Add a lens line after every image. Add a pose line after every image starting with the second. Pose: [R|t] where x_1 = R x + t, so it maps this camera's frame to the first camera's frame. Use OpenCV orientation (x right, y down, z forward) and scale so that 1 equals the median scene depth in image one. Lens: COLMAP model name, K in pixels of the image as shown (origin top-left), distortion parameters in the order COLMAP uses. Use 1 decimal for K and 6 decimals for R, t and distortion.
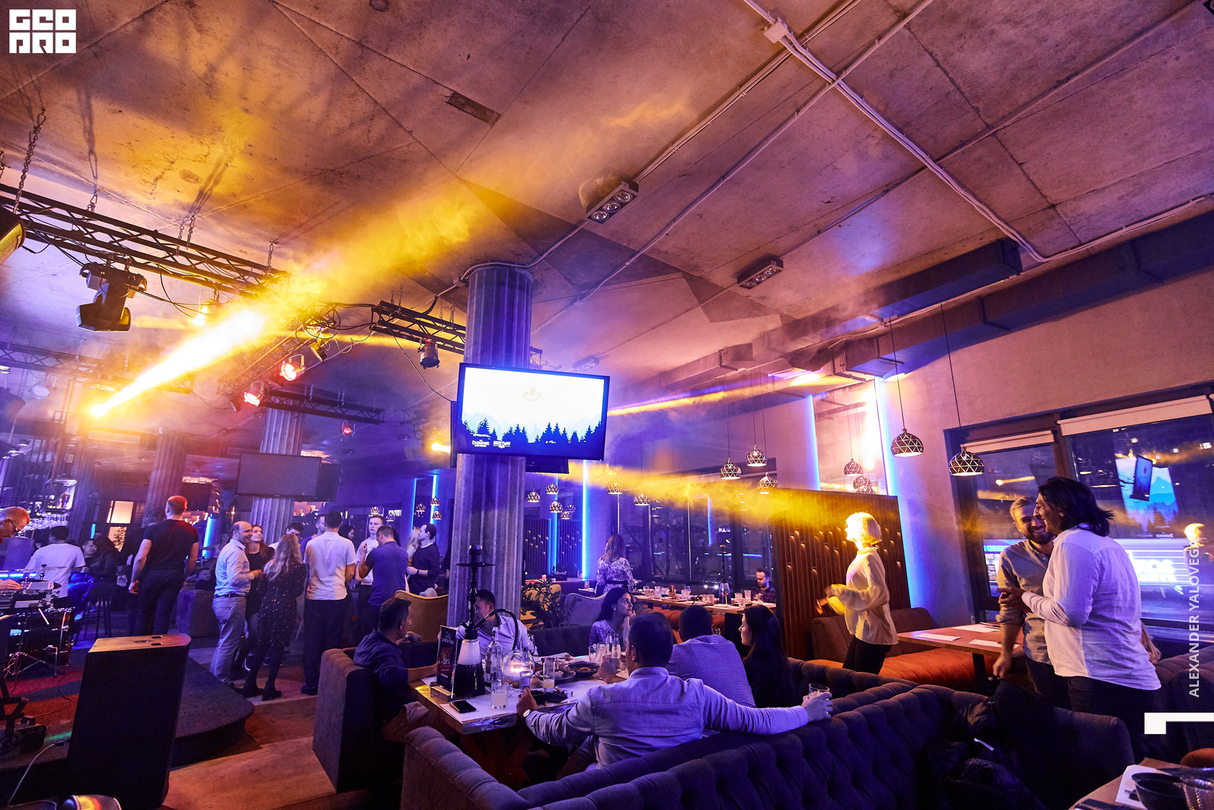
lens RADIAL K [[556.7, 0, 607.0], [0, 556.7, 405.0], [0, 0, 1]] dist [-0.019347, 0.000353]
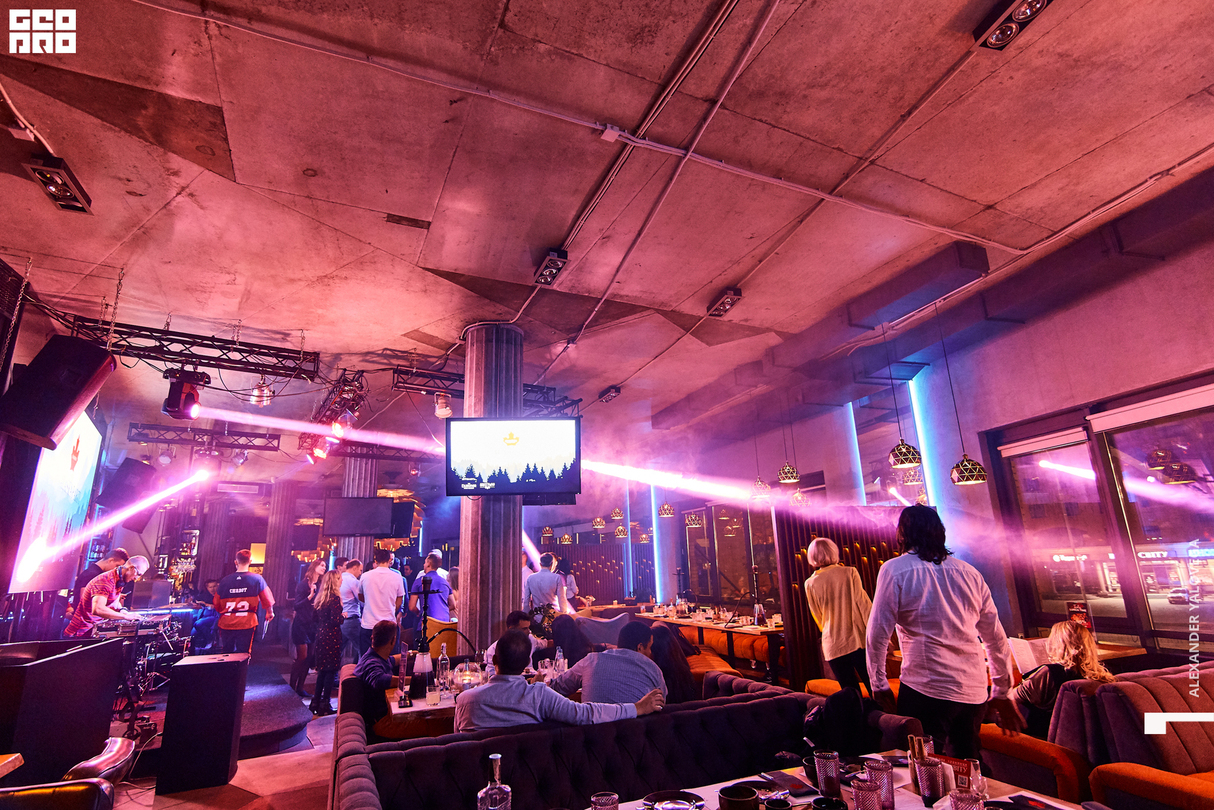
lens RADIAL K [[600.1, 0, 607.0], [0, 600.1, 405.0], [0, 0, 1]] dist [-0.019792, -0.000236]
pose [[0.975578, -0.089190, -0.200731, 0.303381], [0.085246, 0.995960, -0.028223, -0.037569], [0.202438, 0.010422, 0.979240, -0.151531]]
